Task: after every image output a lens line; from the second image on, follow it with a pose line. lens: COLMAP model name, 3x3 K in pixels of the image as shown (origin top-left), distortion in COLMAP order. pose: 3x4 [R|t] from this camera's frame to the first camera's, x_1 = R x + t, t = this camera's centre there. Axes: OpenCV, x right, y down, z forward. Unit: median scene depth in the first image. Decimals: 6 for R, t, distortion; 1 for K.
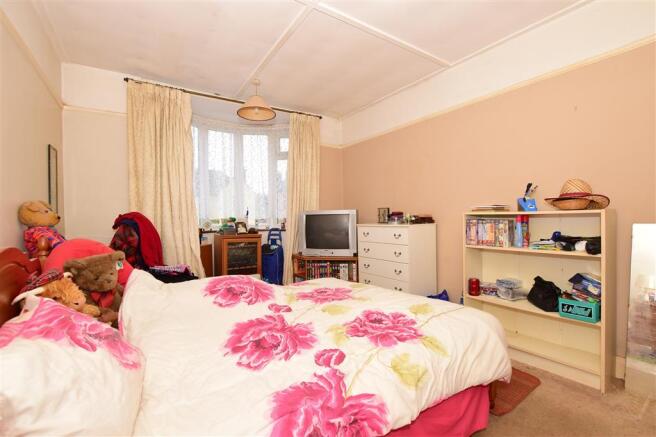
lens RADIAL K [[295.7, 0, 333.0], [0, 295.7, 218.4], [0, 0, 1]] dist [-0.039673, 0.008456]
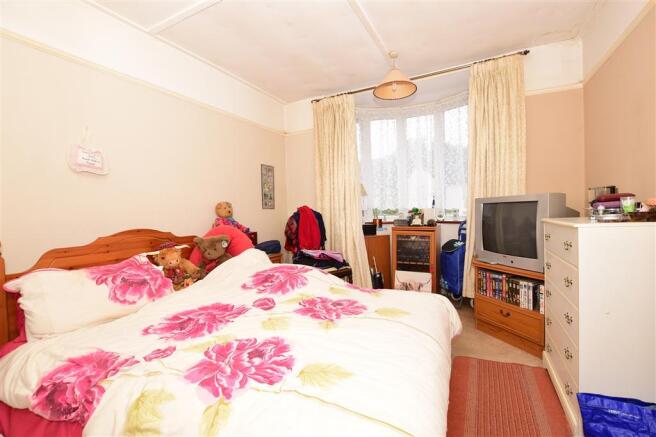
lens RADIAL K [[295.7, 0, 333.0], [0, 295.7, 218.4], [0, 0, 1]] dist [-0.039673, 0.008456]
pose [[0.460451, 0.022953, -0.887388, 0.467878], [0.015487, 0.999306, 0.033883, -0.007055], [0.887550, -0.029345, 0.459776, 0.444739]]
